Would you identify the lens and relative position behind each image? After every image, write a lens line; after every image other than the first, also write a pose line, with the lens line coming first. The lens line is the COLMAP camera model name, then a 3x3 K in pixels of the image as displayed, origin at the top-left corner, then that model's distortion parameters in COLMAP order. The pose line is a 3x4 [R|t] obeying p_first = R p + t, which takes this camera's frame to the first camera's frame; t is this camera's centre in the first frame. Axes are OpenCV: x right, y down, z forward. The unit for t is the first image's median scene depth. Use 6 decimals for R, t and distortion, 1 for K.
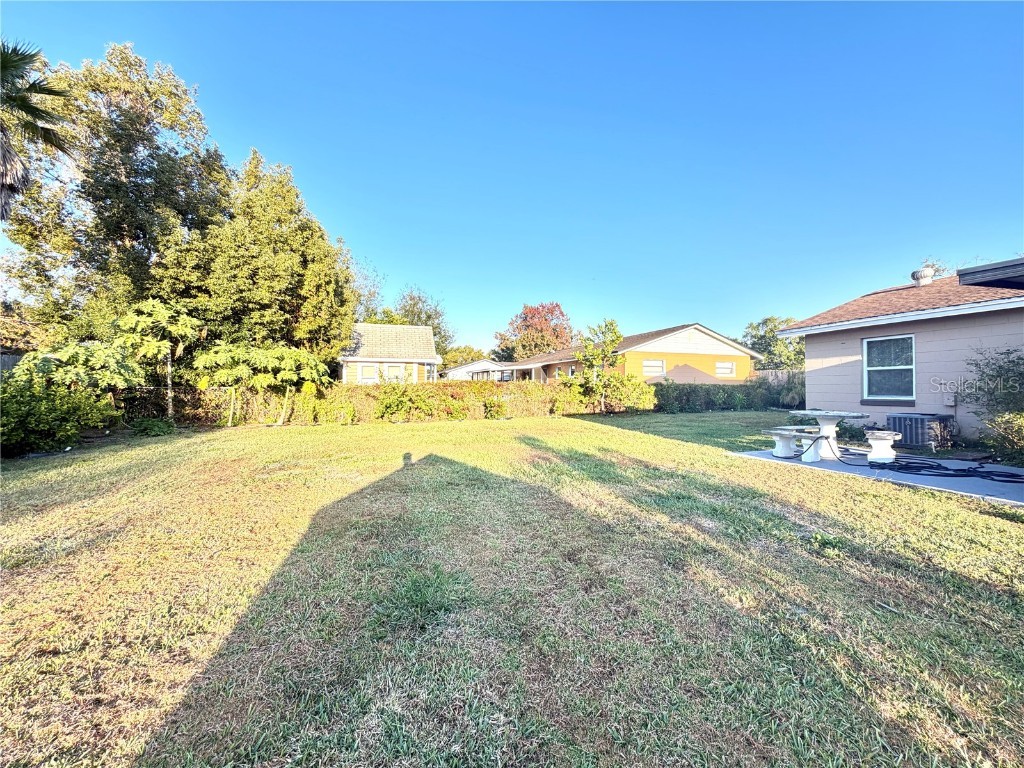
lens RADIAL K [[407.4, 0, 513.6], [0, 407.4, 385.7], [0, 0, 1]] dist [0.002016, 0.000051]
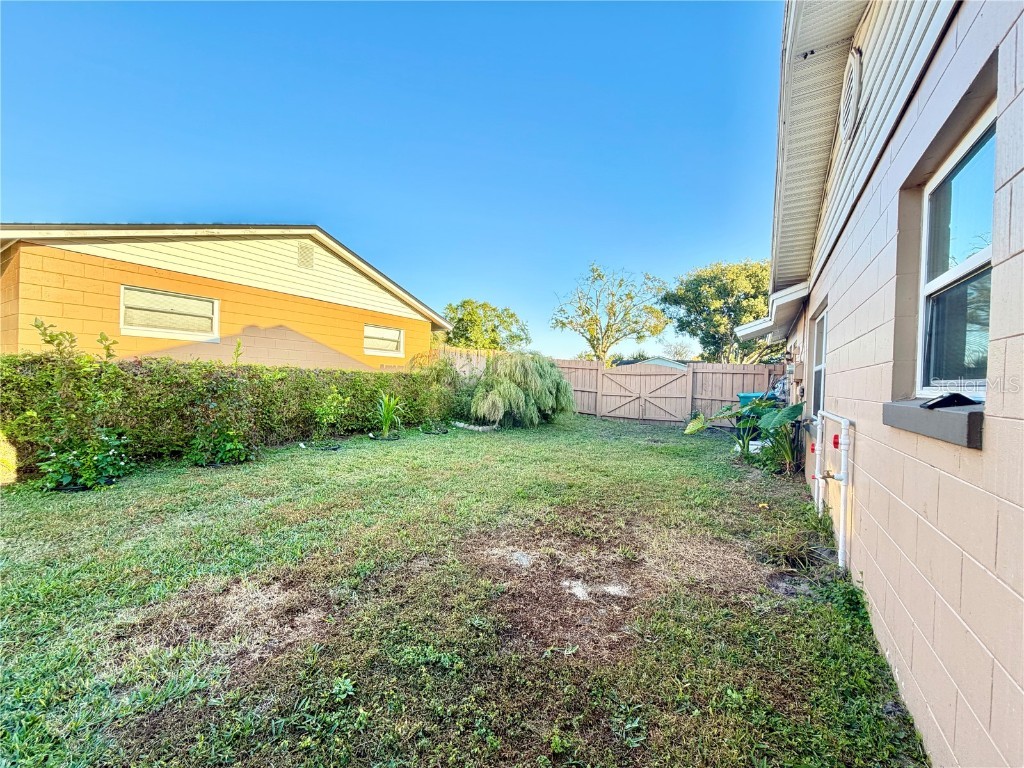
lens RADIAL K [[407.4, 0, 515.8], [0, 407.4, 384.0], [0, 0, 1]] dist [0.002016, 0.000051]
pose [[0.778481, 0.018539, 0.627394, 0.451262], [-0.038603, 0.999086, 0.018377, -0.004917], [-0.626480, -0.038525, 0.778485, 0.684182]]
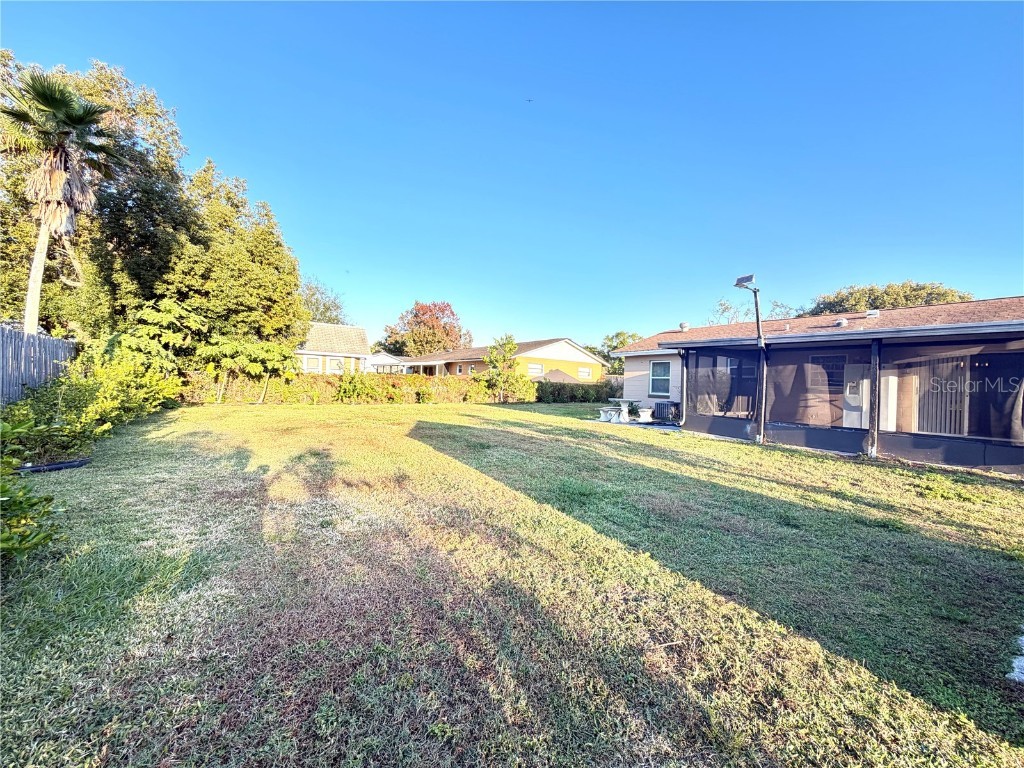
lens RADIAL K [[407.4, 0, 513.5], [0, 407.4, 382.6], [0, 0, 1]] dist [0.002016, 0.000051]
pose [[0.956004, 0.035838, 0.291158, -0.142085], [-0.037122, 0.999310, -0.001116, 0.002965], [-0.290997, -0.009741, 0.956674, -0.319738]]
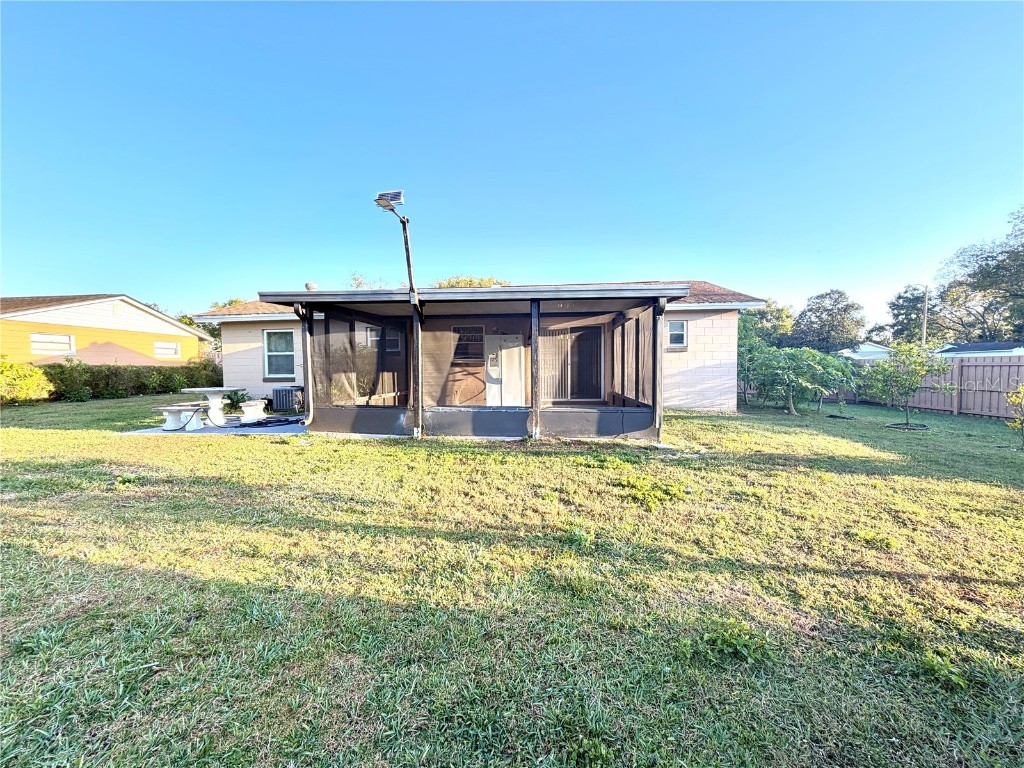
lens RADIAL K [[407.4, 0, 512.7], [0, 407.4, 381.8], [0, 0, 1]] dist [0.002016, 0.000051]
pose [[0.426949, -0.034602, 0.903614, 0.020265], [0.003611, 0.999325, 0.036561, 0.001857], [-0.904269, -0.012347, 0.426785, -0.143599]]
